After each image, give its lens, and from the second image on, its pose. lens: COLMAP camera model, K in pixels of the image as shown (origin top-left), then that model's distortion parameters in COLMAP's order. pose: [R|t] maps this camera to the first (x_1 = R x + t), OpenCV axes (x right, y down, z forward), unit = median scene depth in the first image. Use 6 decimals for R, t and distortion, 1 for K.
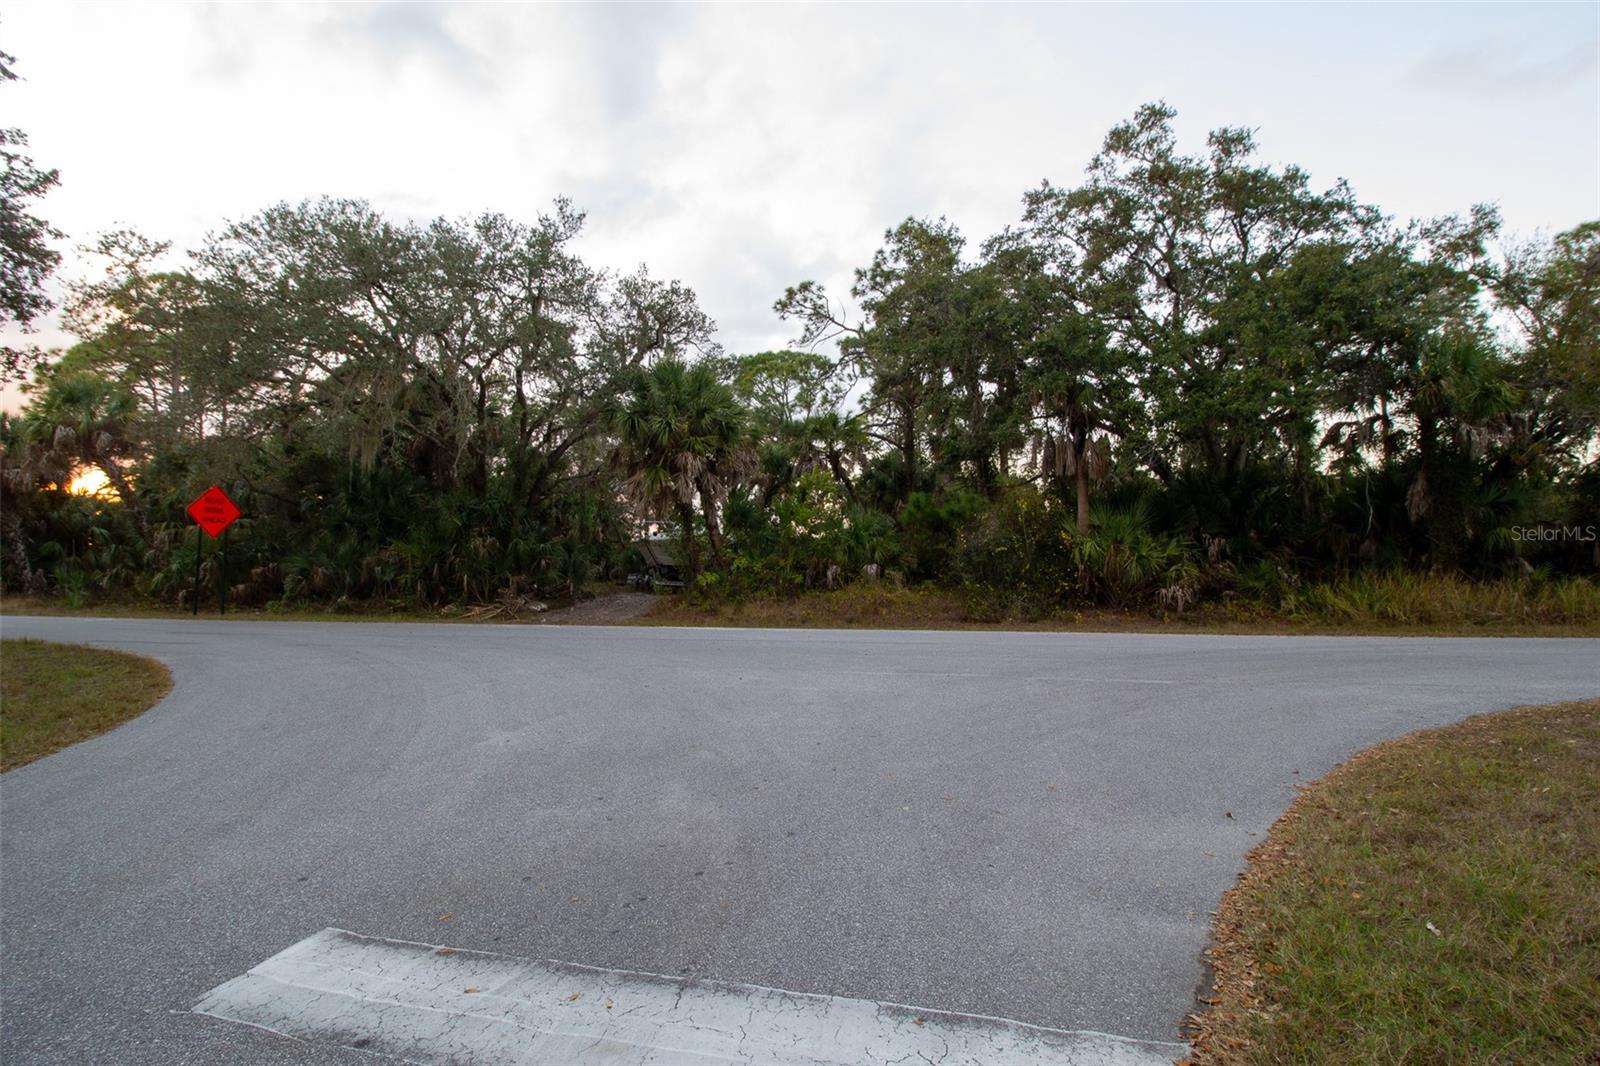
lens RADIAL K [[740.8, 0, 800.0], [0, 740.8, 533.0], [0, 0, 1]] dist [-0.024846, -0.000335]
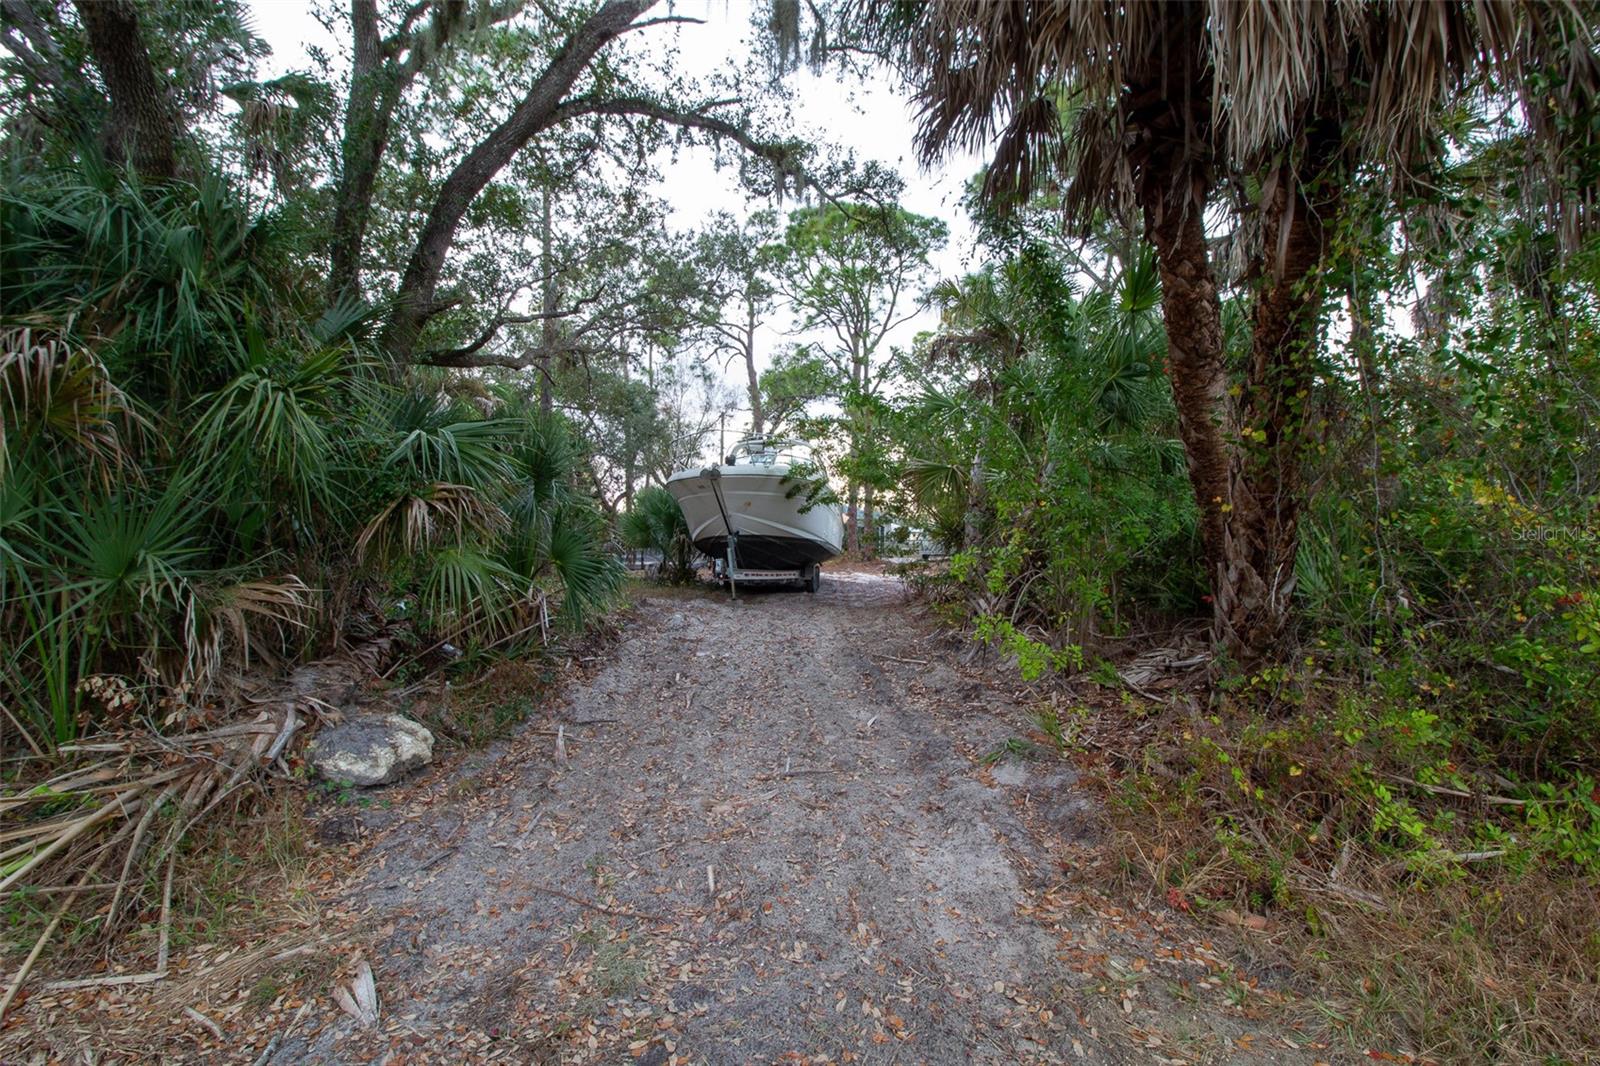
lens RADIAL K [[740.8, 0, 800.0], [0, 740.8, 533.0], [0, 0, 1]] dist [-0.024846, -0.000335]
pose [[0.997792, 0.003275, 0.066341, -0.271932], [-0.005759, 0.999288, 0.037283, 0.039414], [-0.066172, -0.037583, 0.997100, 0.843451]]
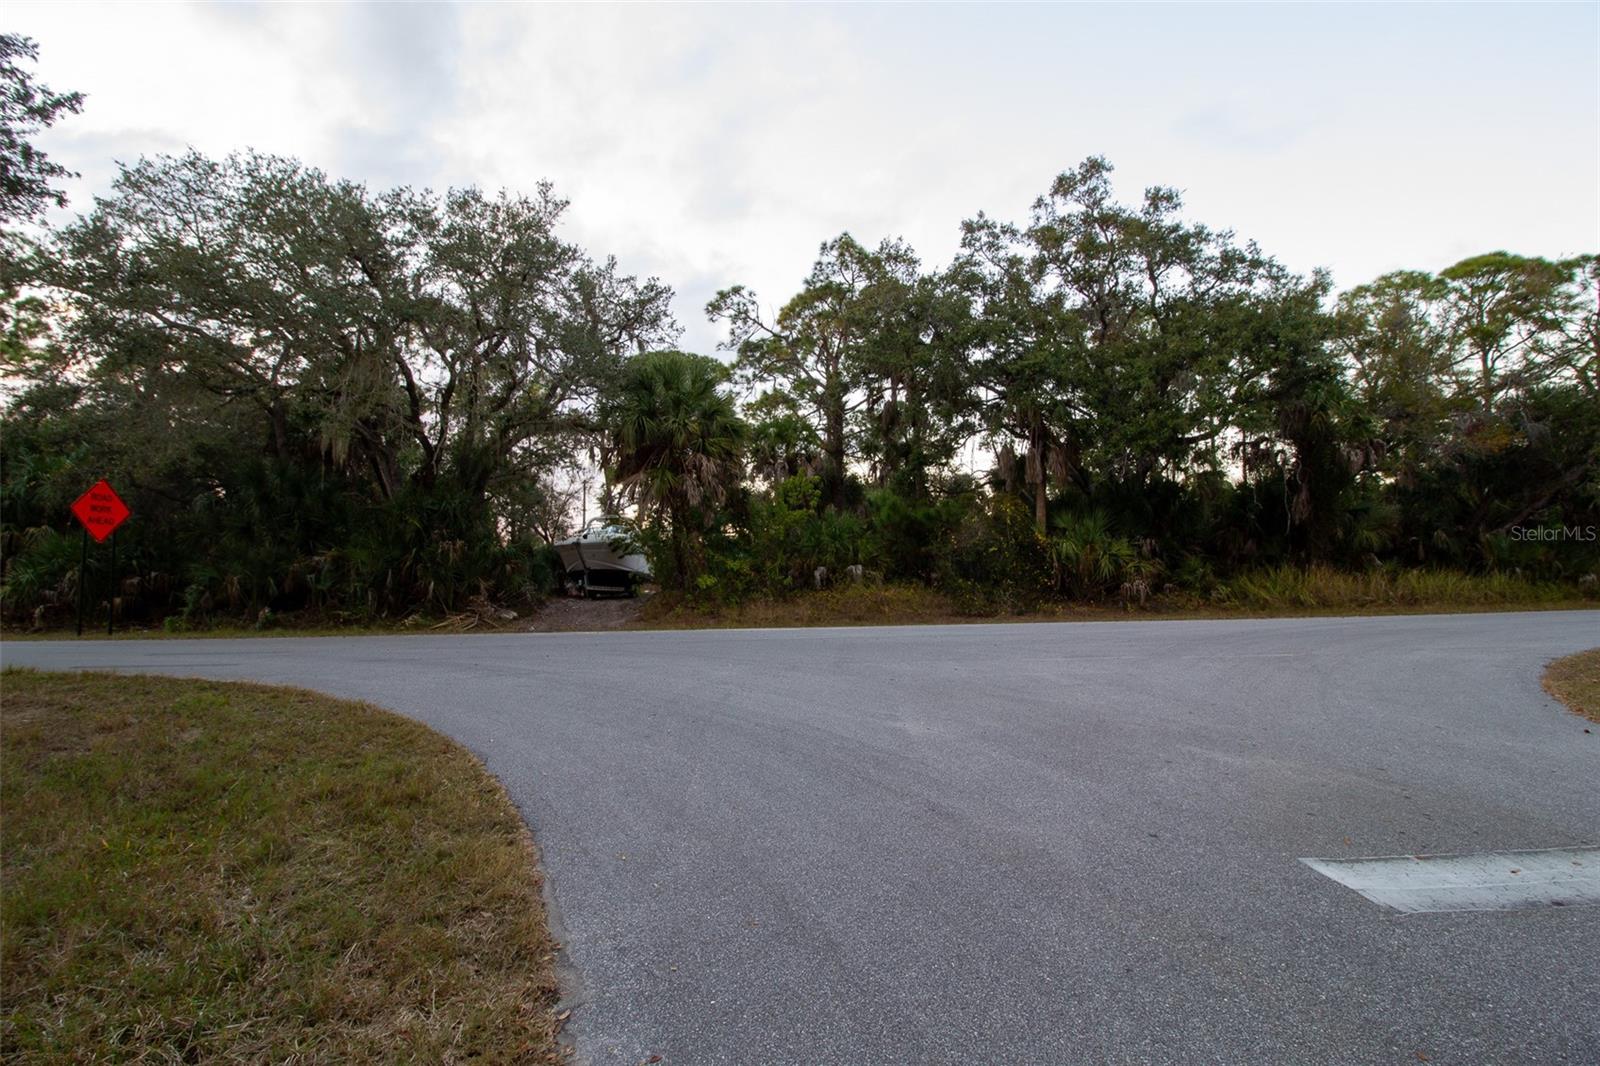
lens RADIAL K [[740.8, 0, 800.0], [0, 740.8, 533.0], [0, 0, 1]] dist [-0.024846, -0.000335]
pose [[0.970831, -0.001184, 0.239761, -0.229420], [0.001915, 0.999994, -0.002817, 0.000001], [-0.239756, 0.003194, 0.970828, 0.003549]]
